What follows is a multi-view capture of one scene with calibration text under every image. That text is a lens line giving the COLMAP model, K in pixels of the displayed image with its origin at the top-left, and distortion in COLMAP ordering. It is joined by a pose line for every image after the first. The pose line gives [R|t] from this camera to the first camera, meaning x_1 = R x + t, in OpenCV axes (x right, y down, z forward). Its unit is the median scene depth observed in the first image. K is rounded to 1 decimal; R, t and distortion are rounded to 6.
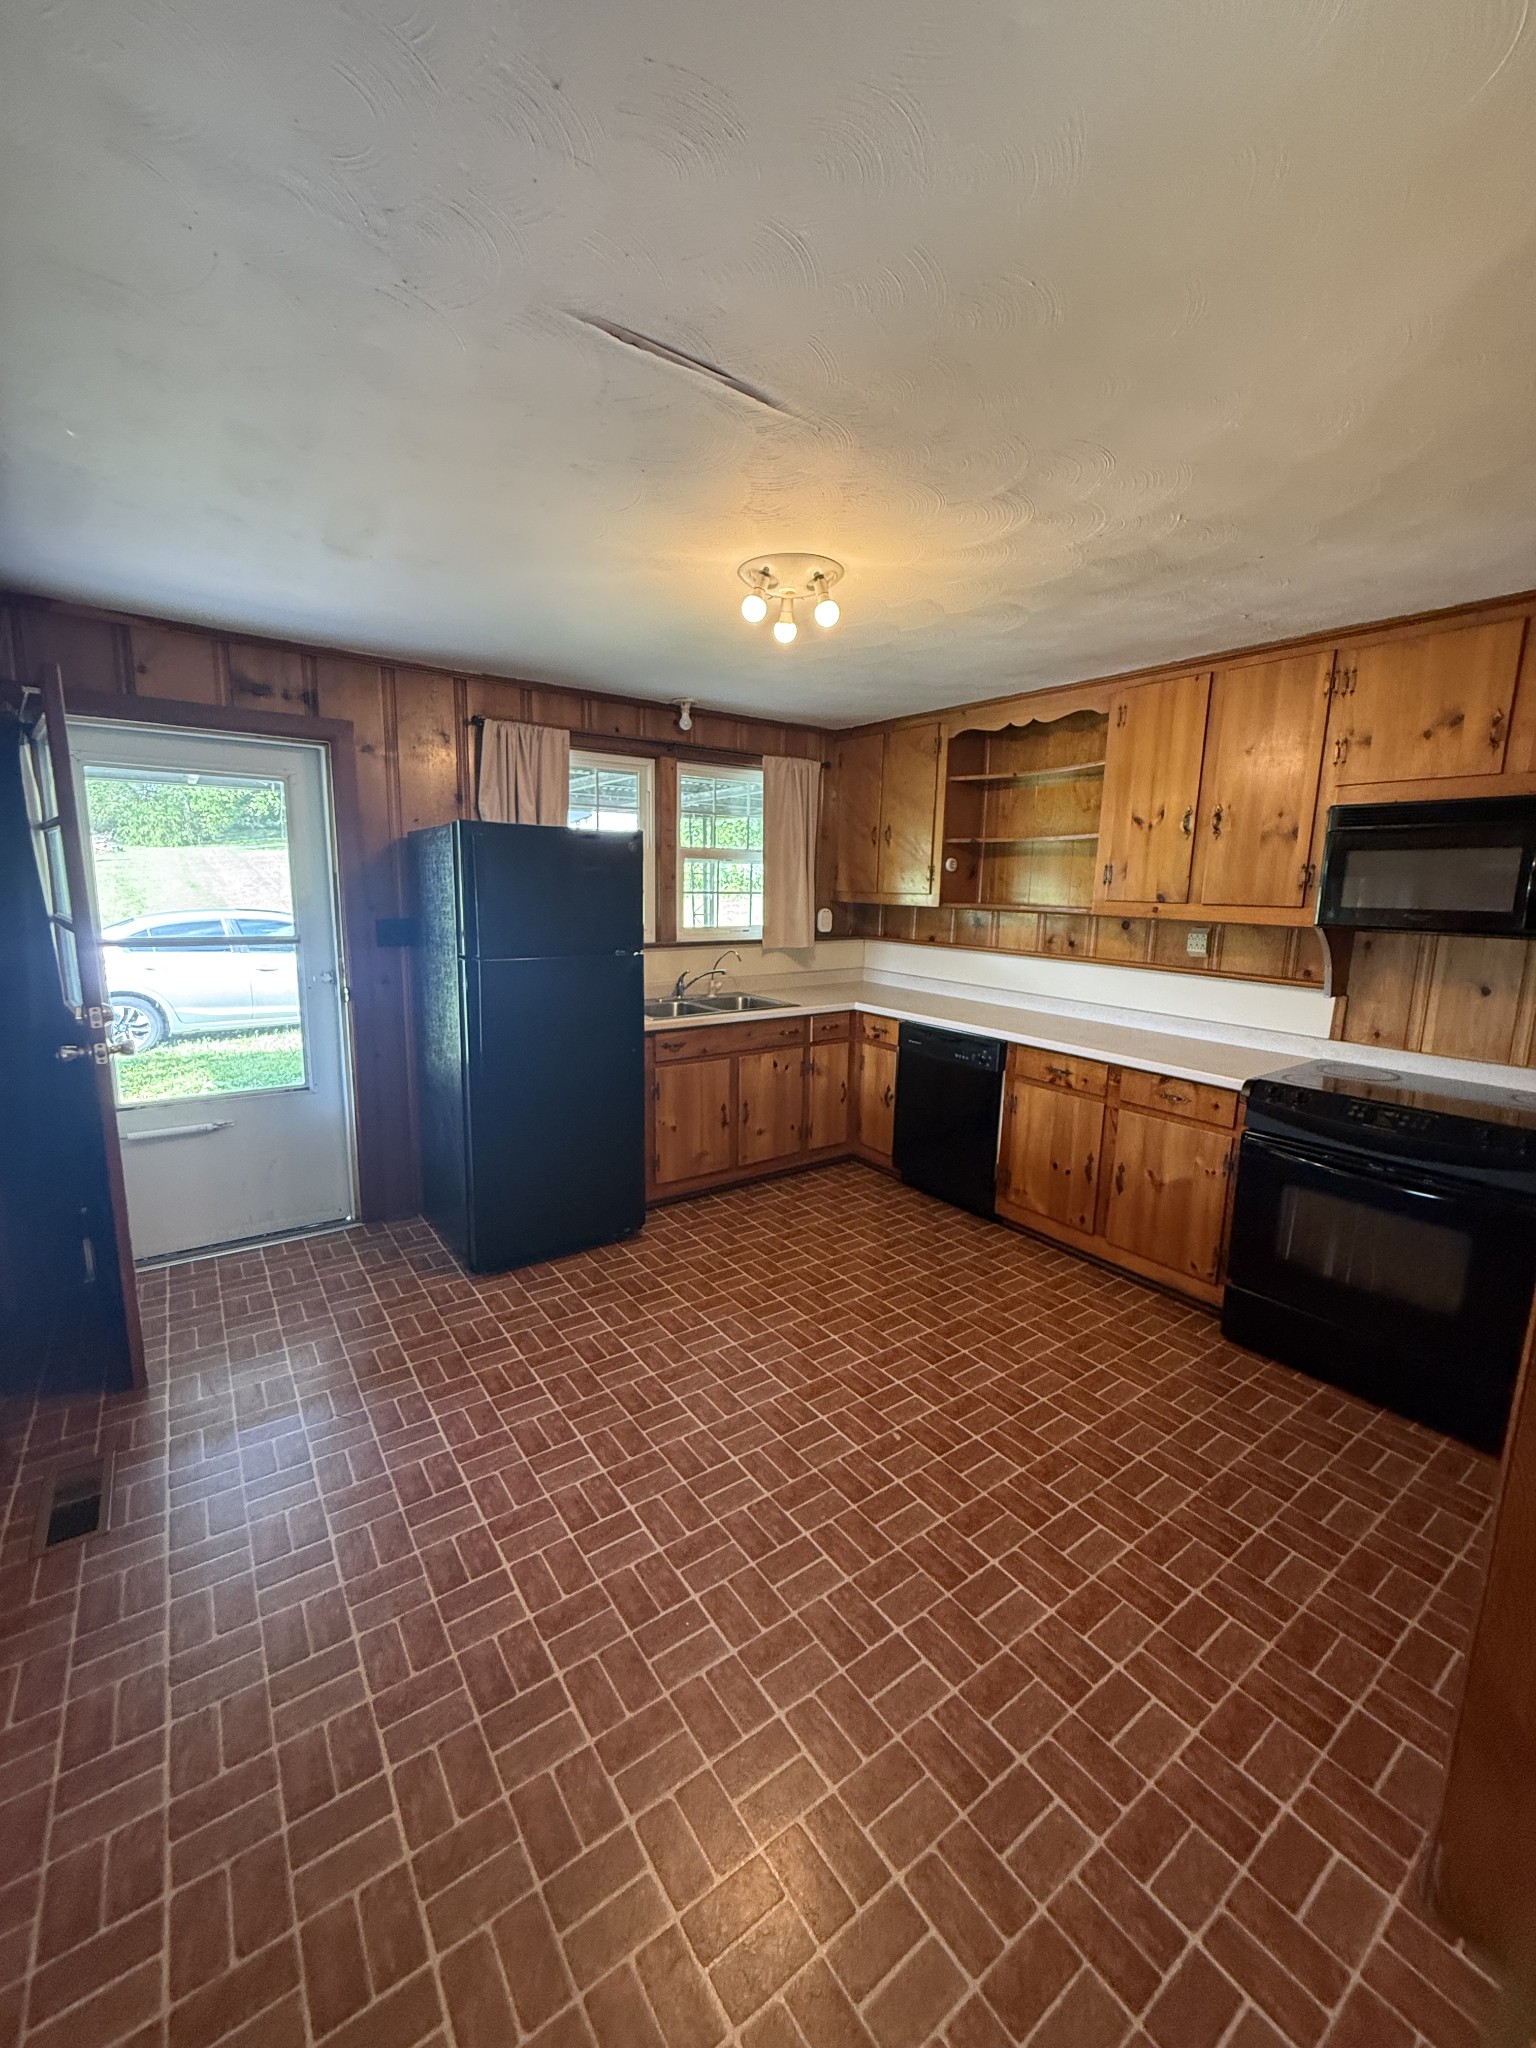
lens RADIAL K [[824.0, 0, 772.0], [0, 824.0, 1018.9], [0, 0, 1]] dist [0.015786, -0.000063]
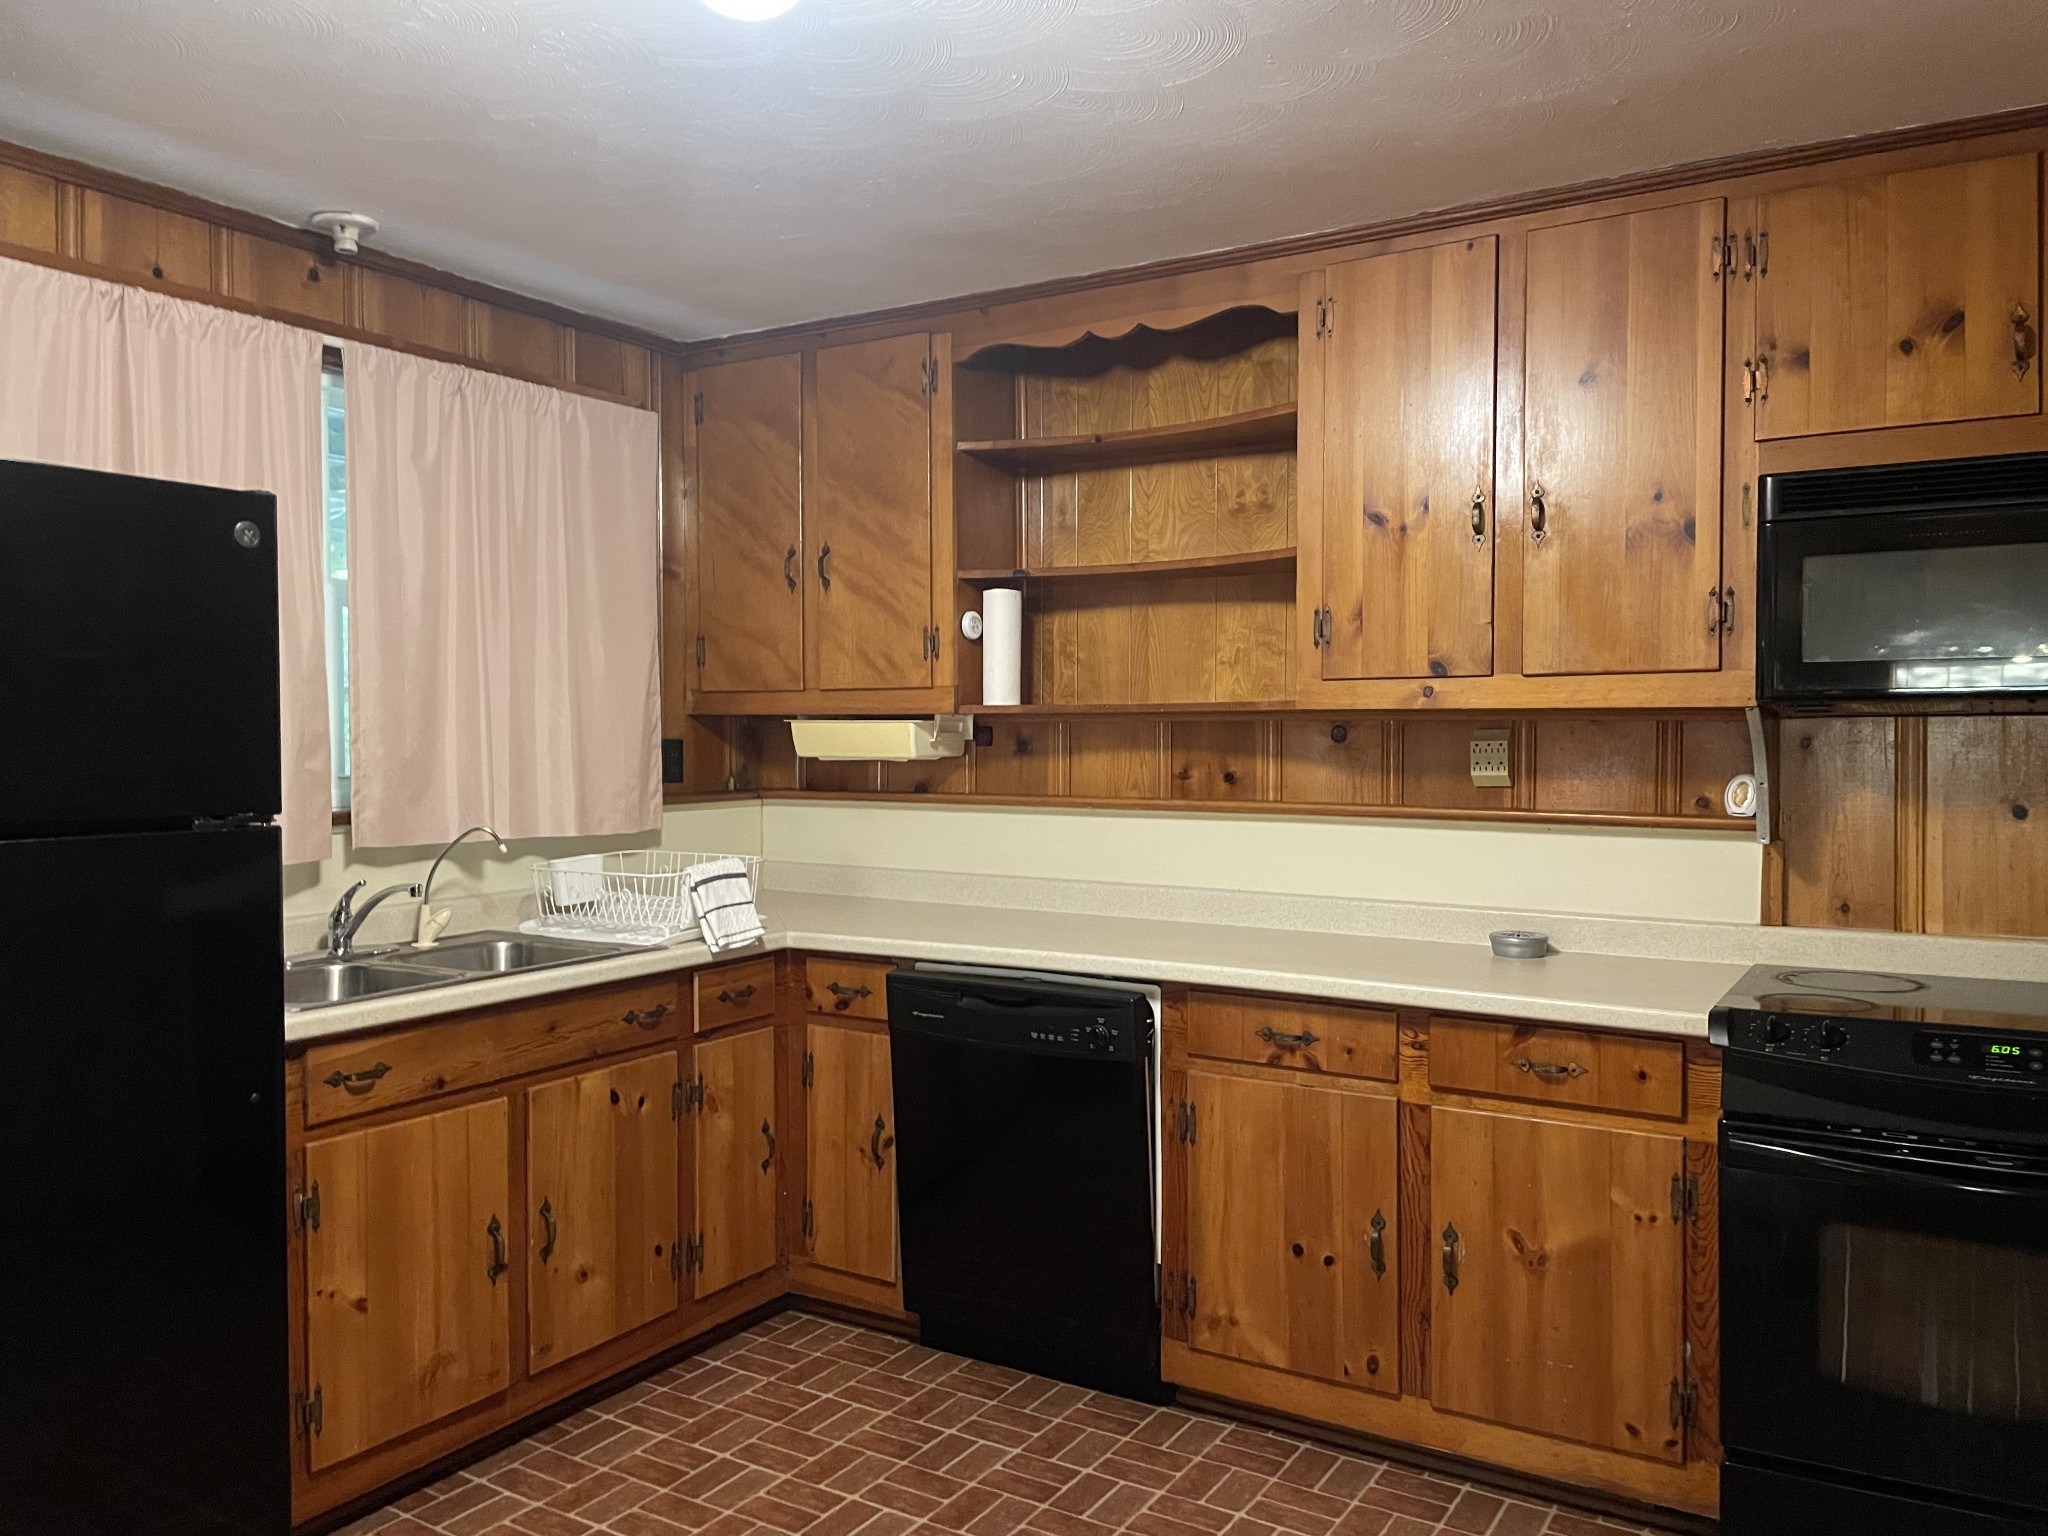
lens RADIAL K [[1539.8, 0, 1024.0], [0, 1539.8, 768.0], [0, 0, 1]] dist [0.043522, -0.002704]
pose [[0.922813, -0.031152, 0.383986, -0.111523], [0.086045, 0.988213, -0.126615, 0.010076], [-0.375516, 0.149883, 0.914616, 0.227770]]
